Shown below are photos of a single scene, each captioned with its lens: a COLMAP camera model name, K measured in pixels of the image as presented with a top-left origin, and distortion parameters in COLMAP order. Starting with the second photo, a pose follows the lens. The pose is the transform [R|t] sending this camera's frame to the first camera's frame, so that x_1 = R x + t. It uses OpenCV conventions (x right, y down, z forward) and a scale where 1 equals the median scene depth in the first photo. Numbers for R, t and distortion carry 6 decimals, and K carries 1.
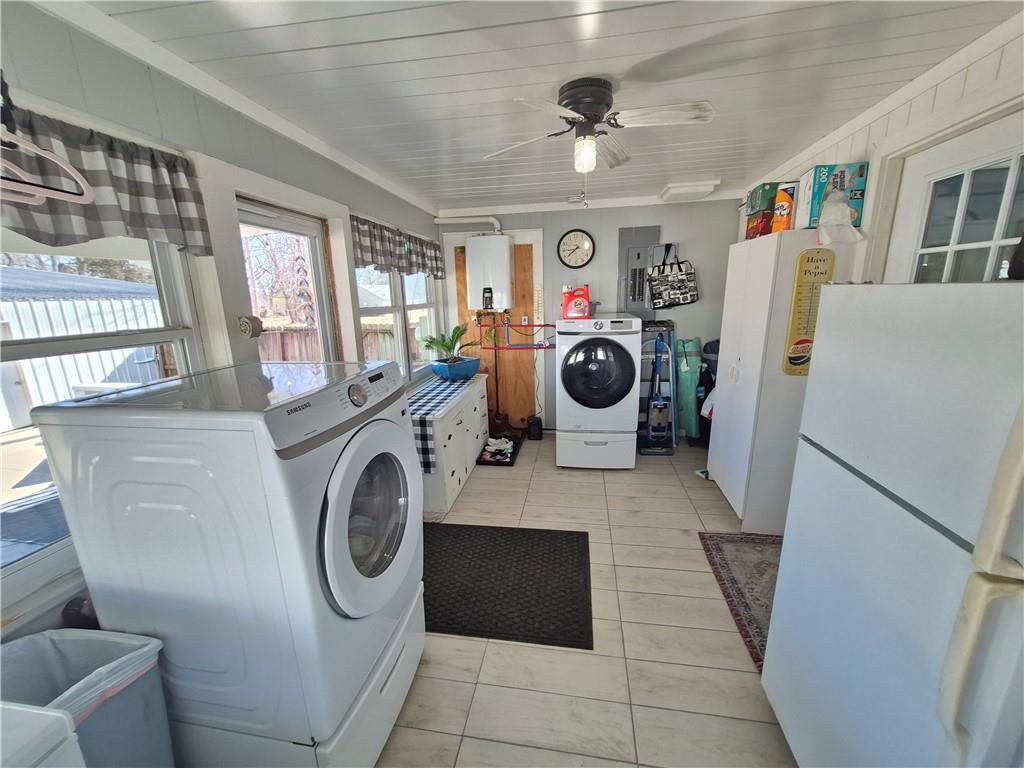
lens RADIAL K [[404.3, 0, 516.0], [0, 404.3, 385.6], [0, 0, 1]] dist [0.001372, 0.000016]
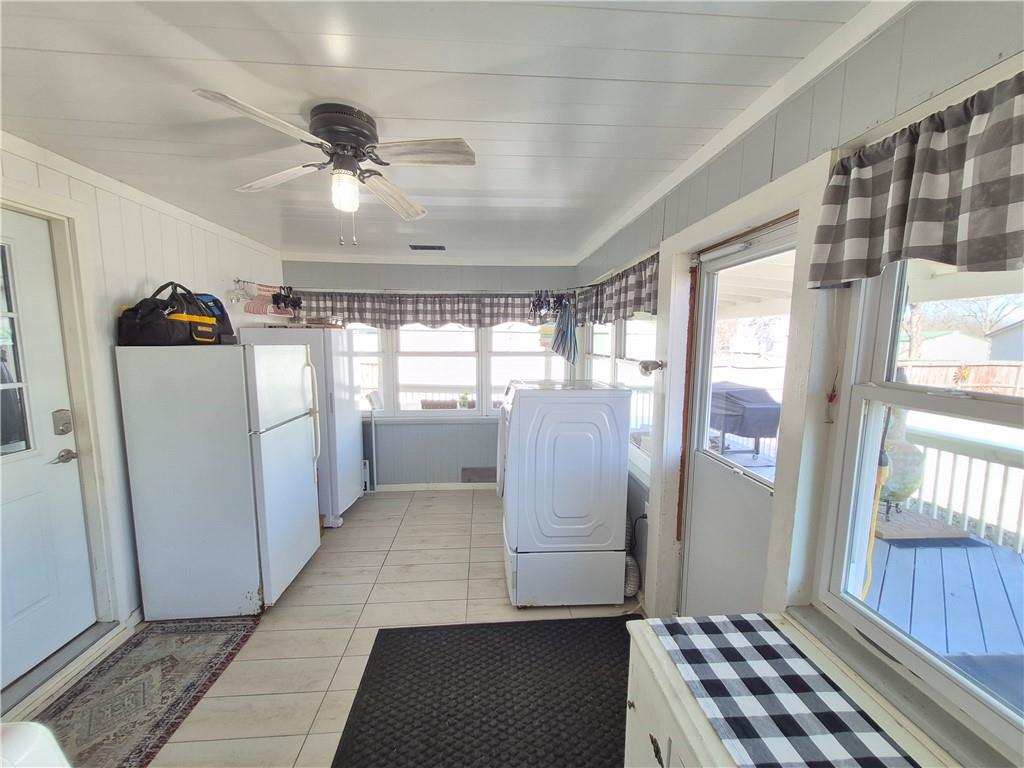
lens RADIAL K [[404.3, 0, 510.5], [0, 404.3, 385.9], [0, 0, 1]] dist [0.001372, 0.000016]
pose [[-0.974057, 0.042956, -0.222187, 0.036279], [-0.034967, 0.941459, 0.335309, -0.399469], [0.223583, 0.334379, -0.915533, 1.653332]]
